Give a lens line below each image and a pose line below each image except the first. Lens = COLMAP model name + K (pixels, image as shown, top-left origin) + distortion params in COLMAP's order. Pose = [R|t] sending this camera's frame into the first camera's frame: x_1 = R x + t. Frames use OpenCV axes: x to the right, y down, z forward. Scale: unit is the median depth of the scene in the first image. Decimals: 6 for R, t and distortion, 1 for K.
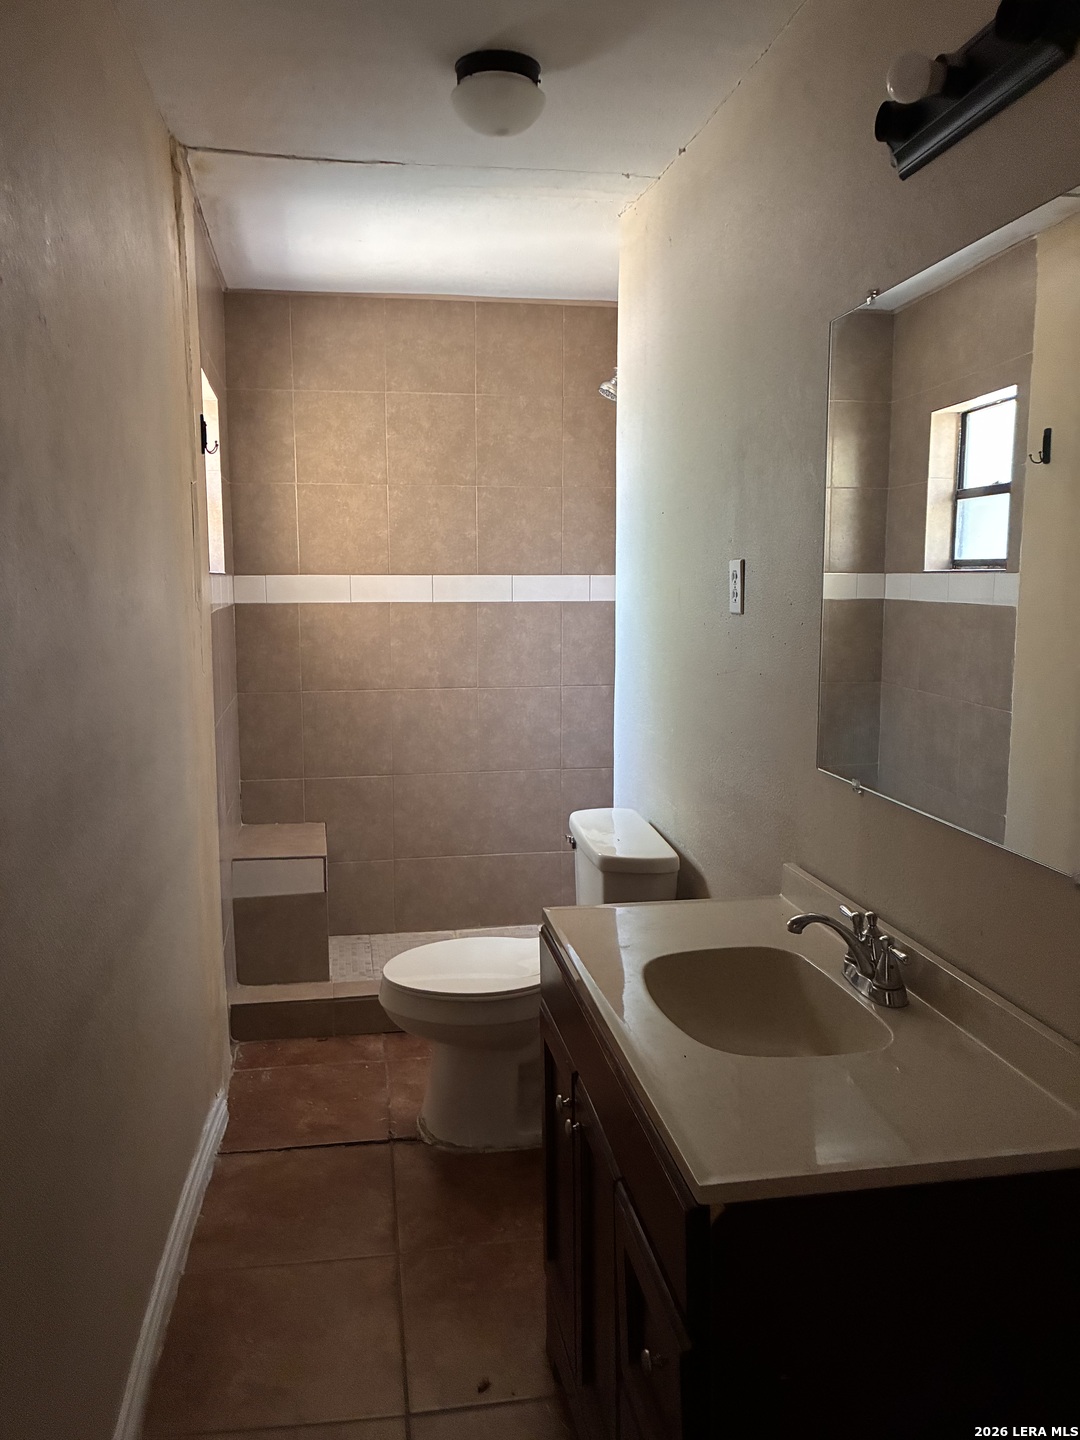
lens RADIAL K [[1097.9, 0, 544.3], [0, 1097.9, 722.8], [0, 0, 1]] dist [0.020538, -0.026237]
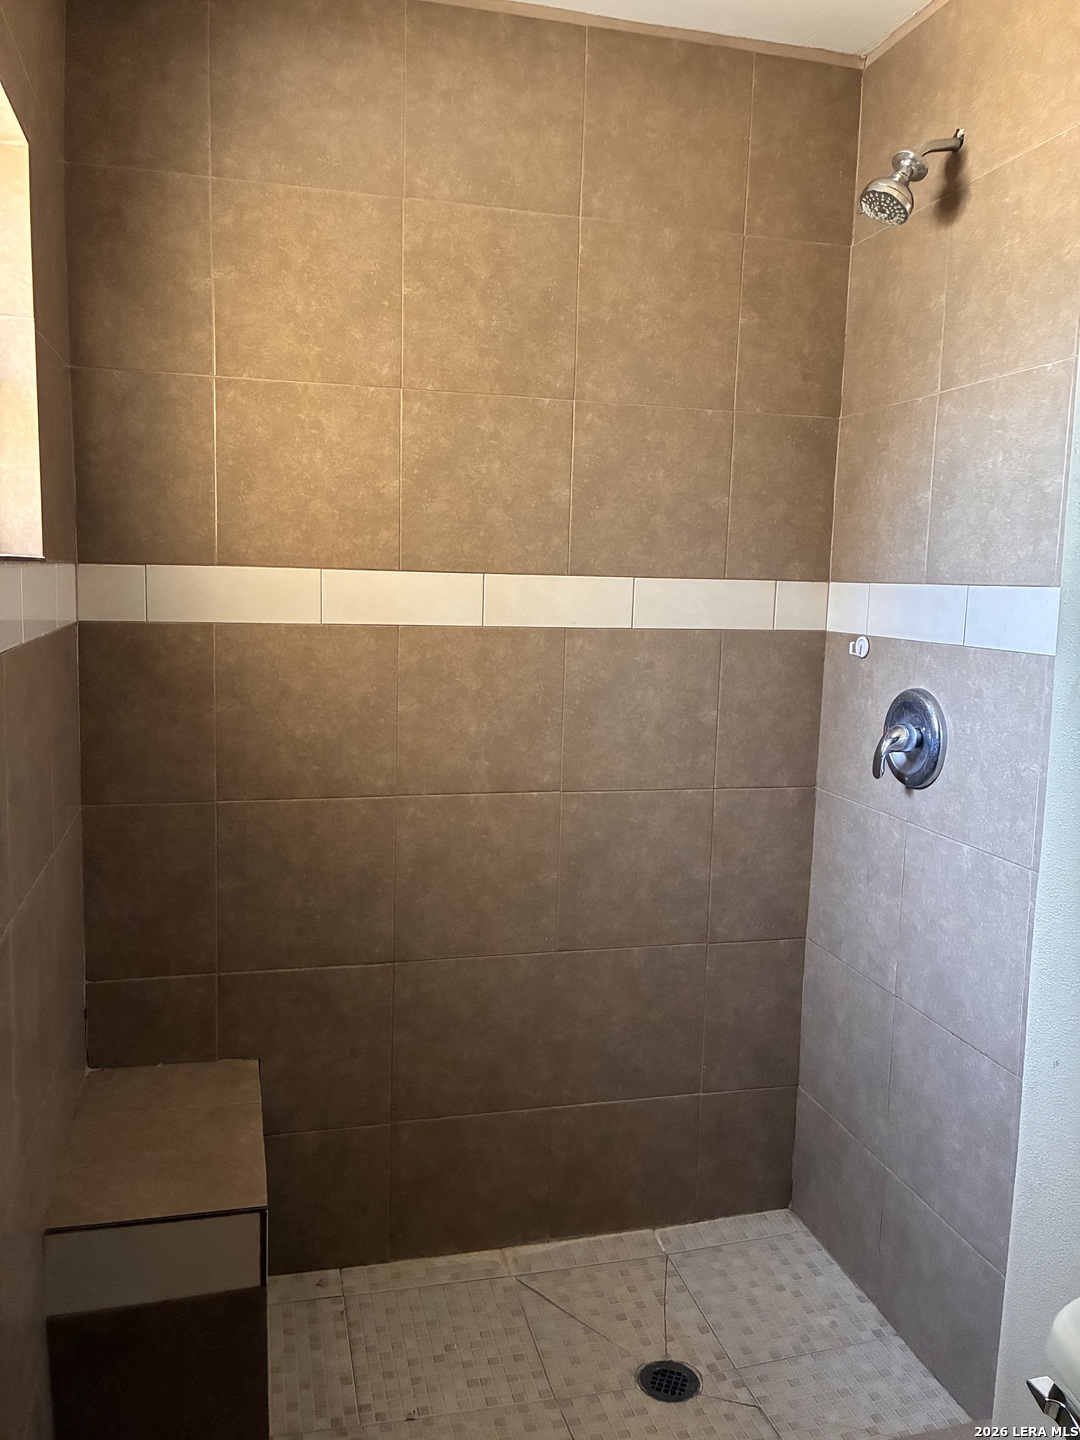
lens RADIAL K [[1097.9, 0, 534.6], [0, 1097.9, 710.7], [0, 0, 1]] dist [0.020538, -0.026237]
pose [[0.997776, 0.018538, 0.064026, -0.110275], [-0.017828, 0.999773, -0.011630, -0.066080], [-0.064227, 0.010463, 0.997880, 0.496098]]
